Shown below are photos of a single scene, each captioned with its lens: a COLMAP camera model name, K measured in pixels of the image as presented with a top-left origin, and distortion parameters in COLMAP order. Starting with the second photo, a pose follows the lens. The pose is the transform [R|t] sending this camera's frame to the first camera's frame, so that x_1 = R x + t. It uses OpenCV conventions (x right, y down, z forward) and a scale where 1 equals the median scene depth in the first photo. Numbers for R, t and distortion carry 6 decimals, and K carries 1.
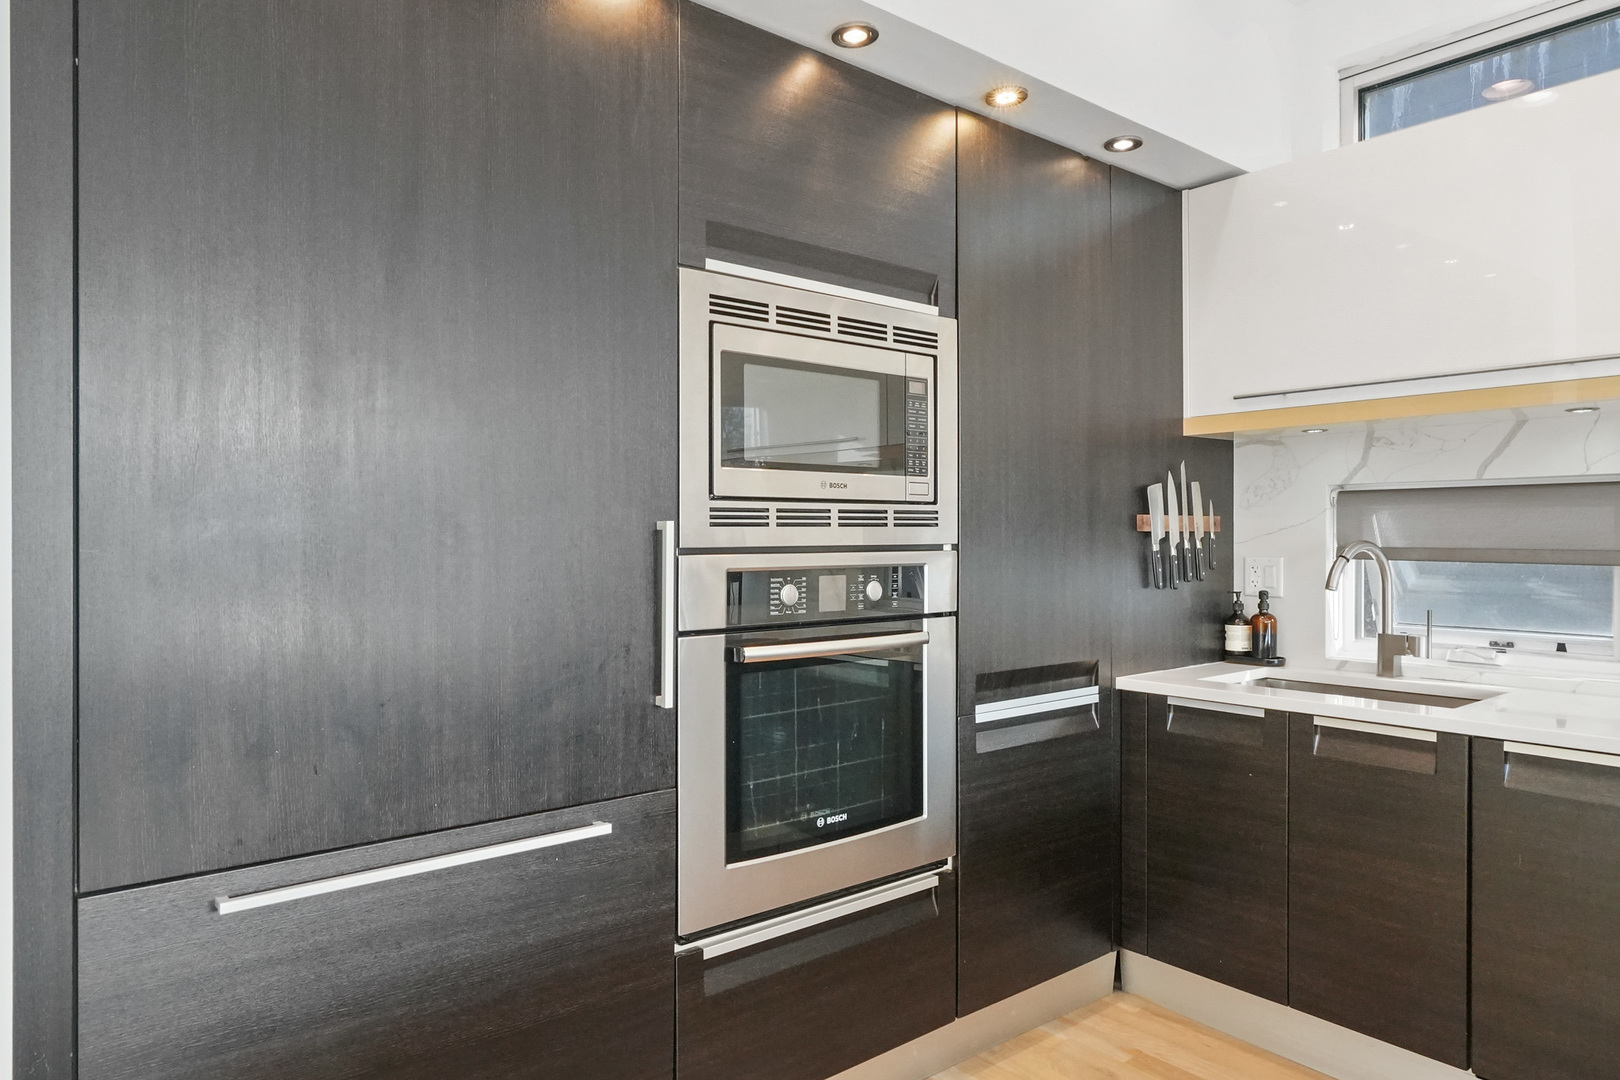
lens RADIAL K [[1032.6, 0, 803.7], [0, 1032.6, 538.8], [0, 0, 1]] dist [0.000743, 0.002249]
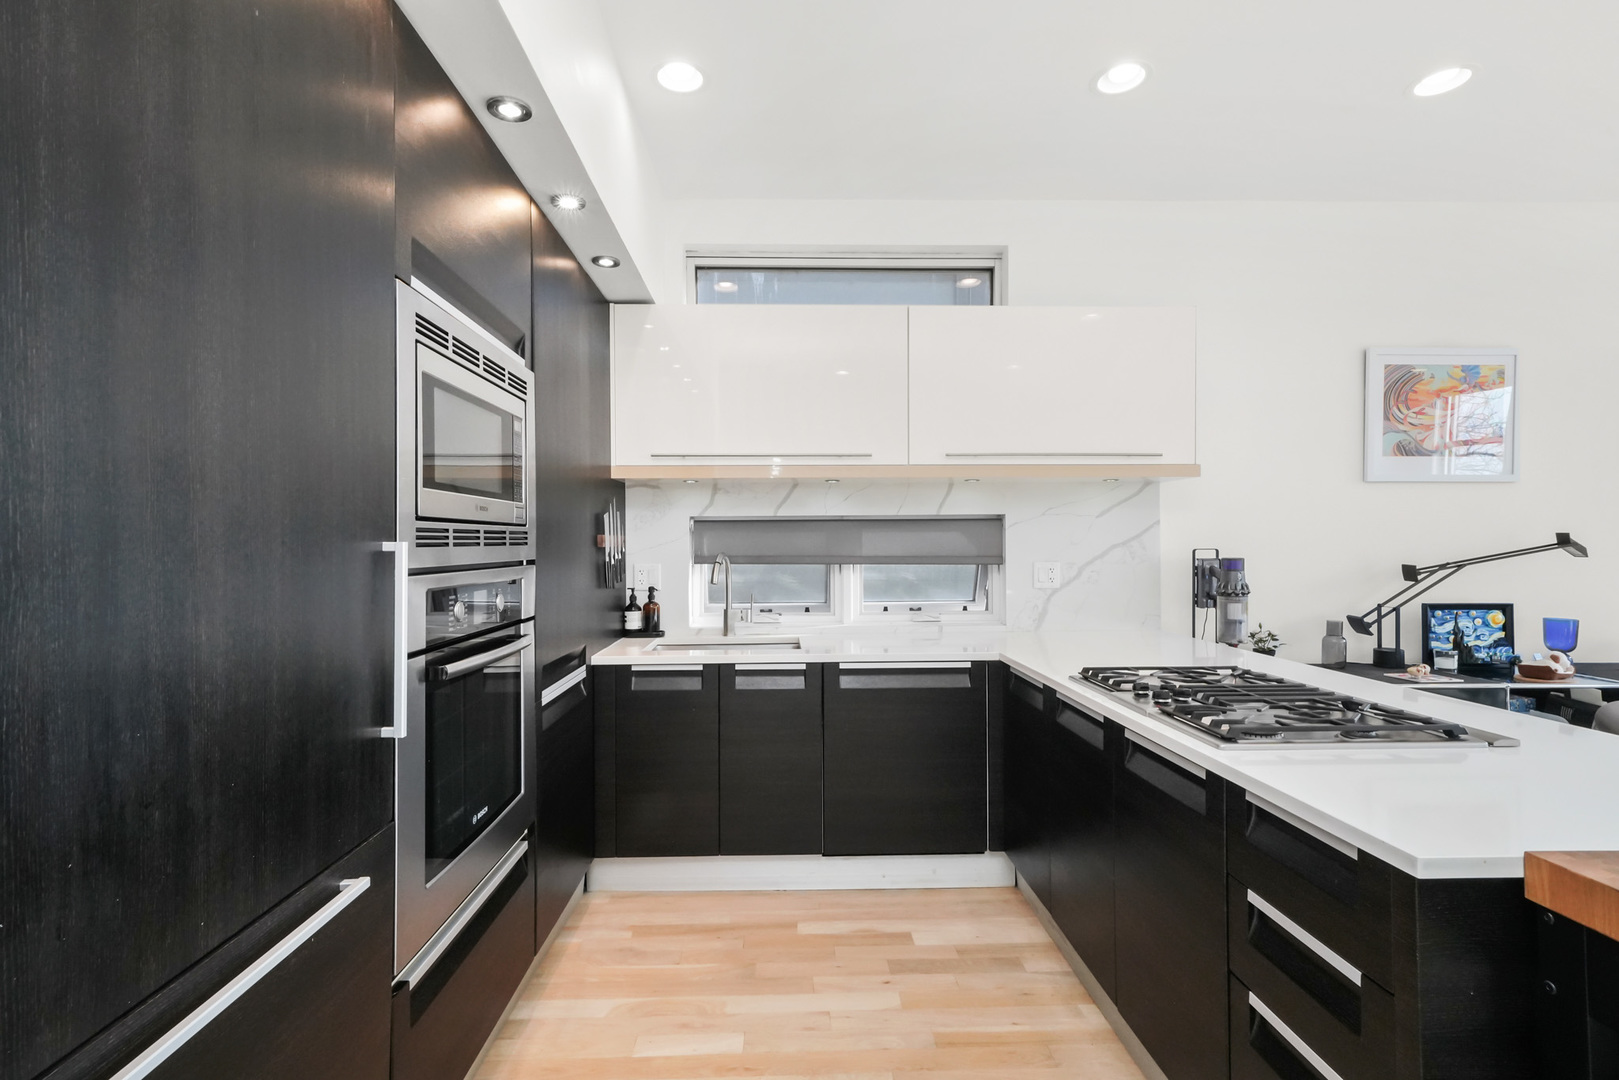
lens RADIAL K [[757.9, 0, 805.4], [0, 757.9, 541.9], [0, 0, 1]] dist [0.004227, 0.007317]
pose [[0.607288, -0.000166, 0.794481, -0.318075], [0.006705, 0.999965, -0.004916, -0.007844], [-0.794453, 0.008312, 0.607269, 0.187963]]
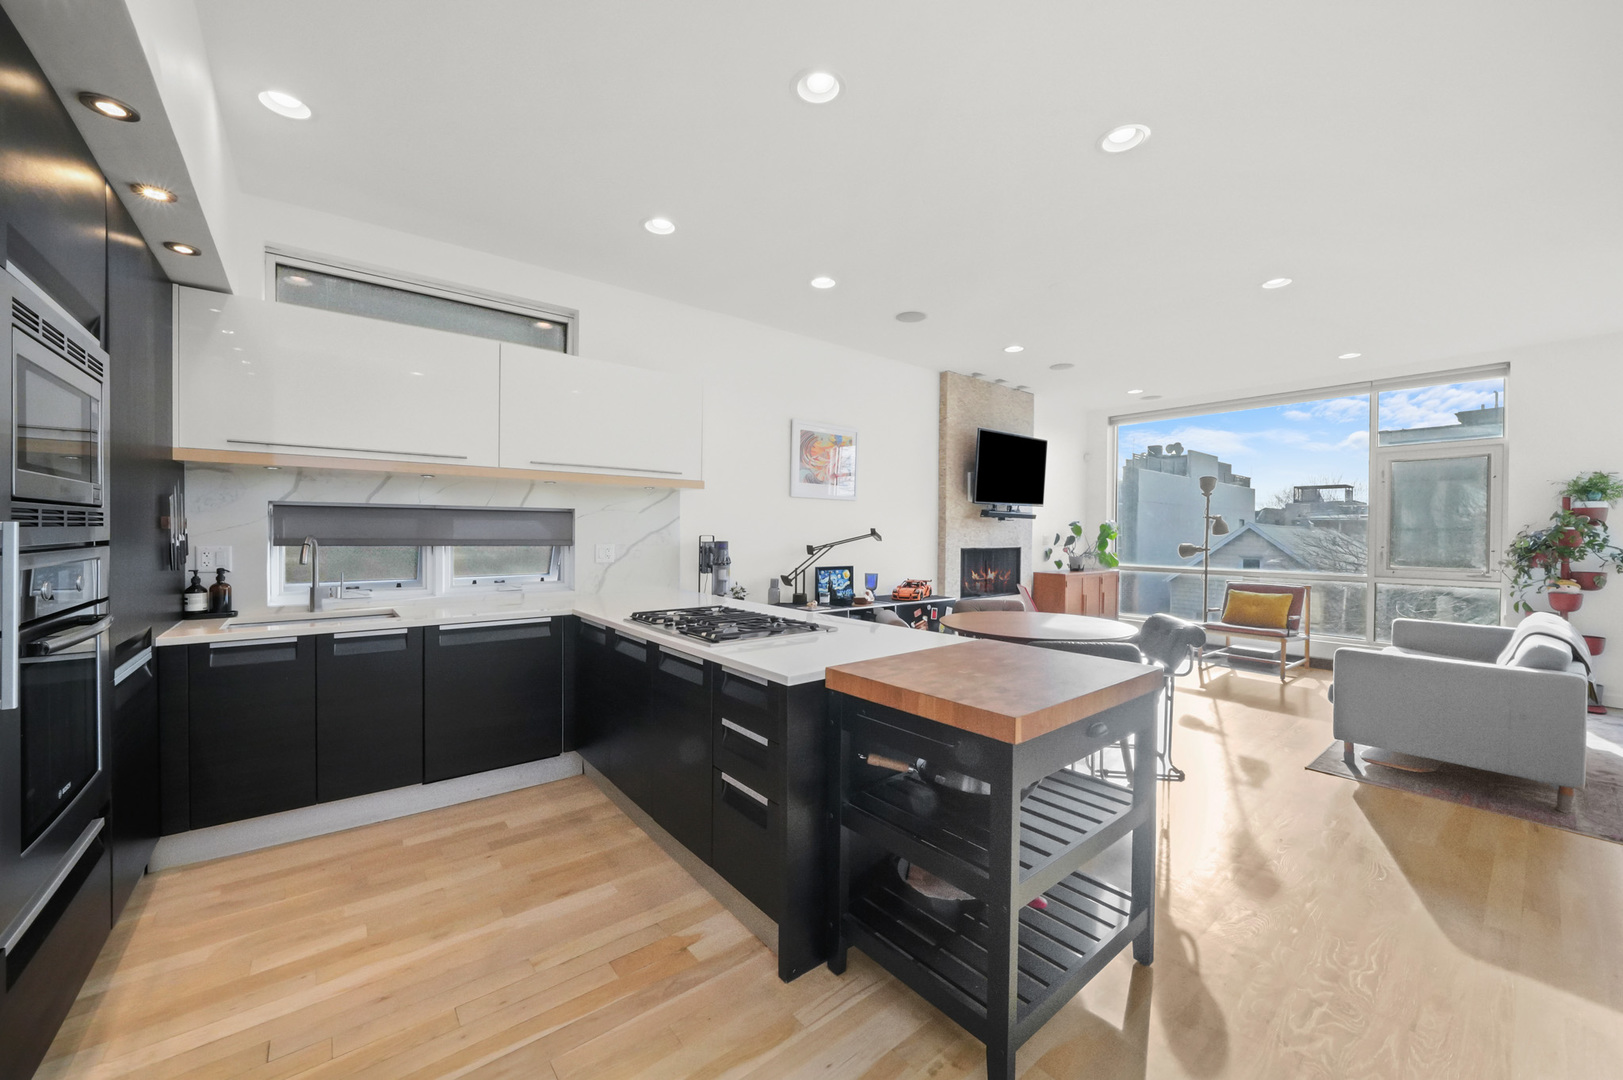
lens RADIAL K [[611.1, 0, 808.4], [0, 611.1, 537.5], [0, 0, 1]] dist [-0.018905, 0.003562]
pose [[0.005927, -0.008870, 0.999943, -0.483203], [-0.004981, 0.999948, 0.008900, -0.007555], [-0.999970, -0.005034, 0.005882, 0.154811]]
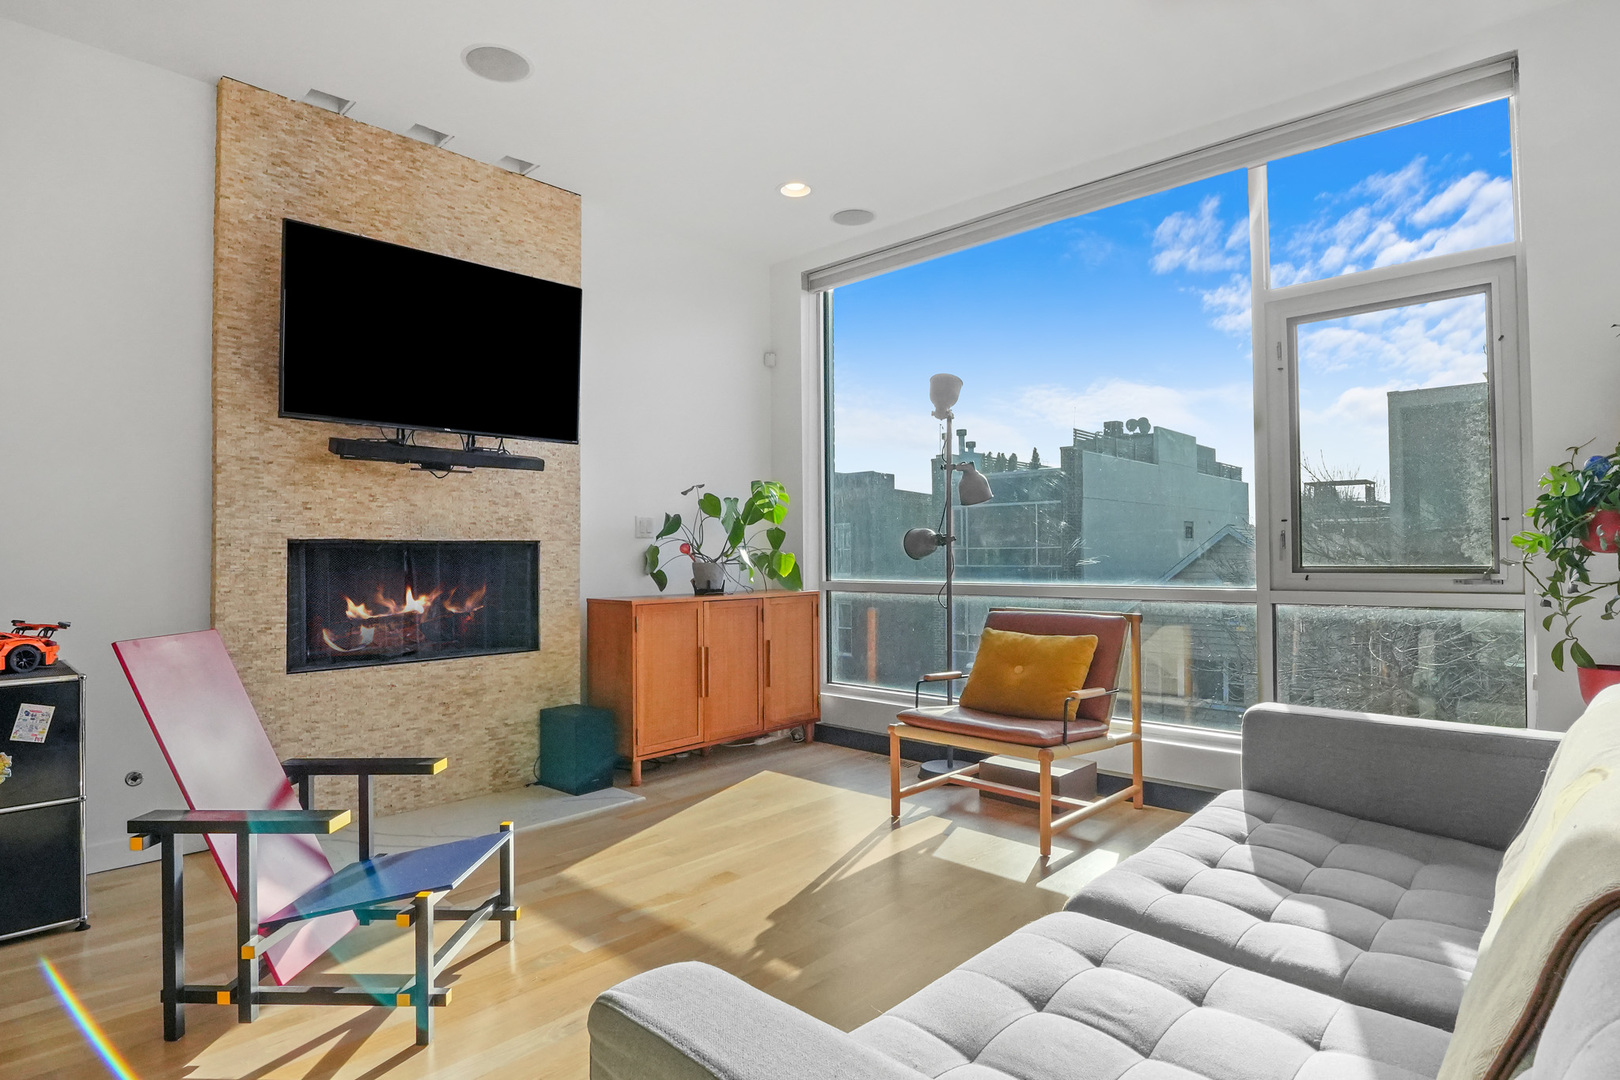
lens RADIAL K [[855.3, 0, 801.0], [0, 855.3, 540.8], [0, 0, 1]] dist [-0.022815, -0.000938]
pose [[-0.125420, 0.016592, 0.991965, 0.457655], [0.011002, 0.999822, -0.015332, 0.077110], [-0.992043, 0.008990, -0.125580, -0.955520]]
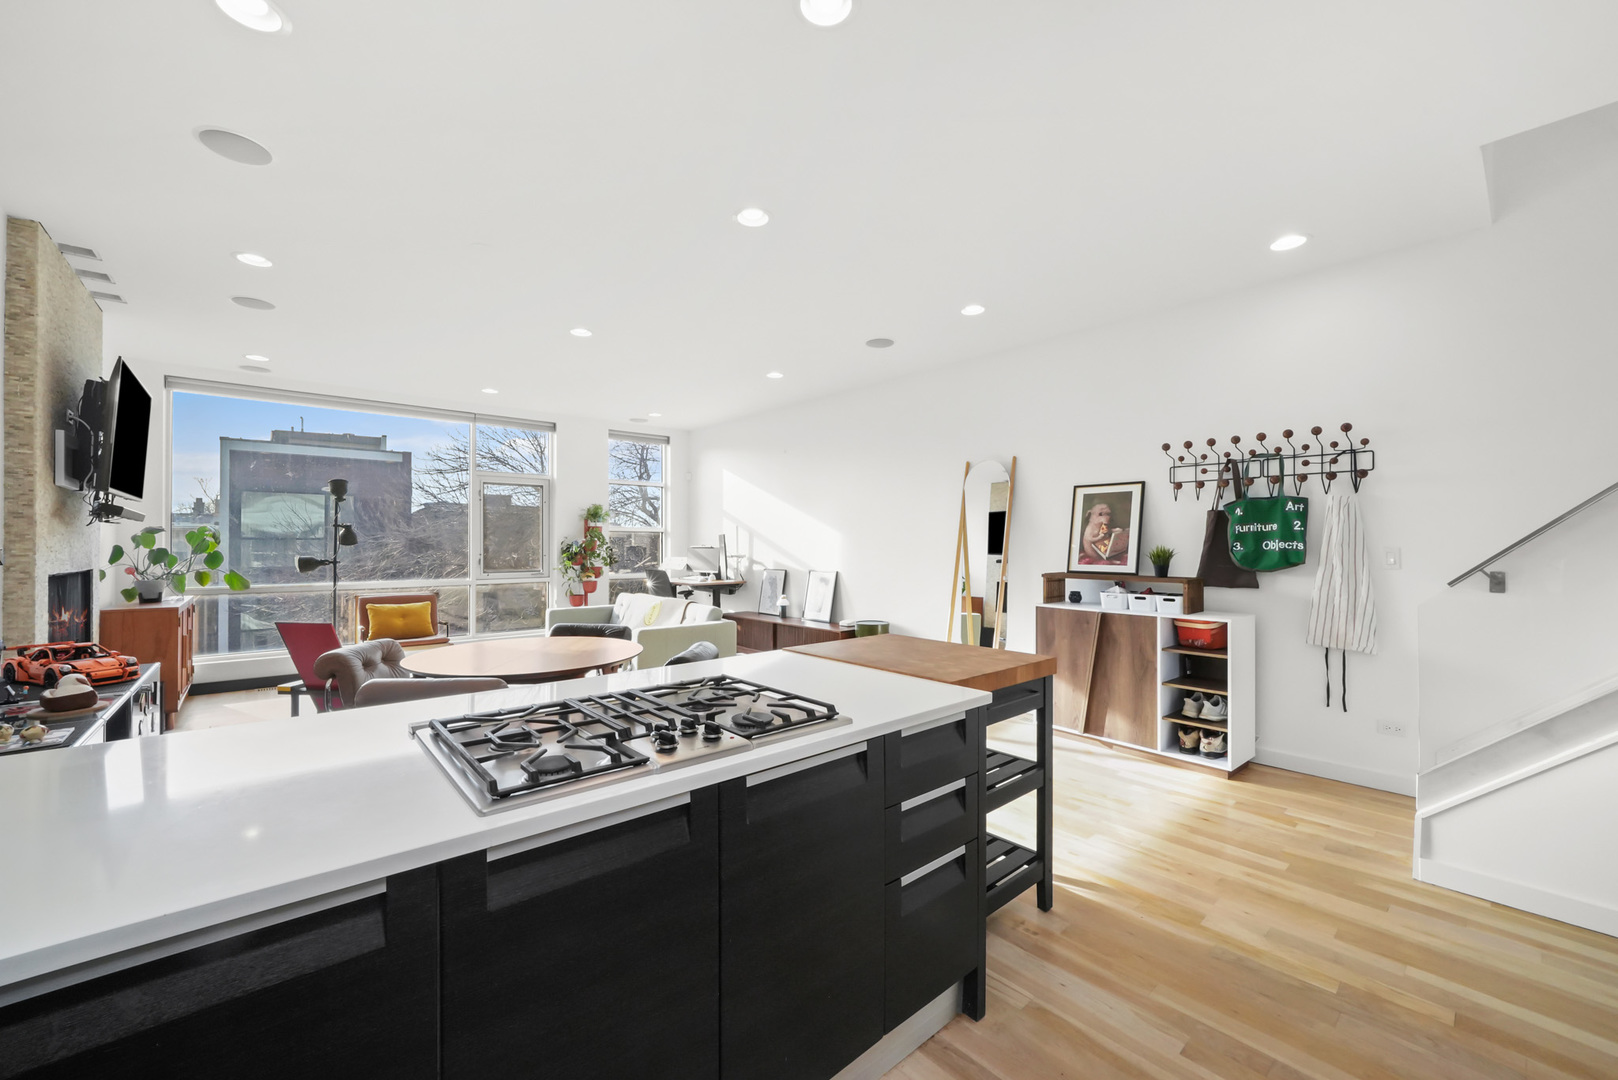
lens RADIAL K [[625.6, 0, 809.0], [0, 625.6, 540.0], [0, 0, 1]] dist [-0.023418, 0.000069]
pose [[-0.999476, 0.000377, -0.032382, 0.343108], [0.000623, 0.999971, -0.007566, -0.005595], [0.032378, -0.007582, -0.999447, 0.792160]]
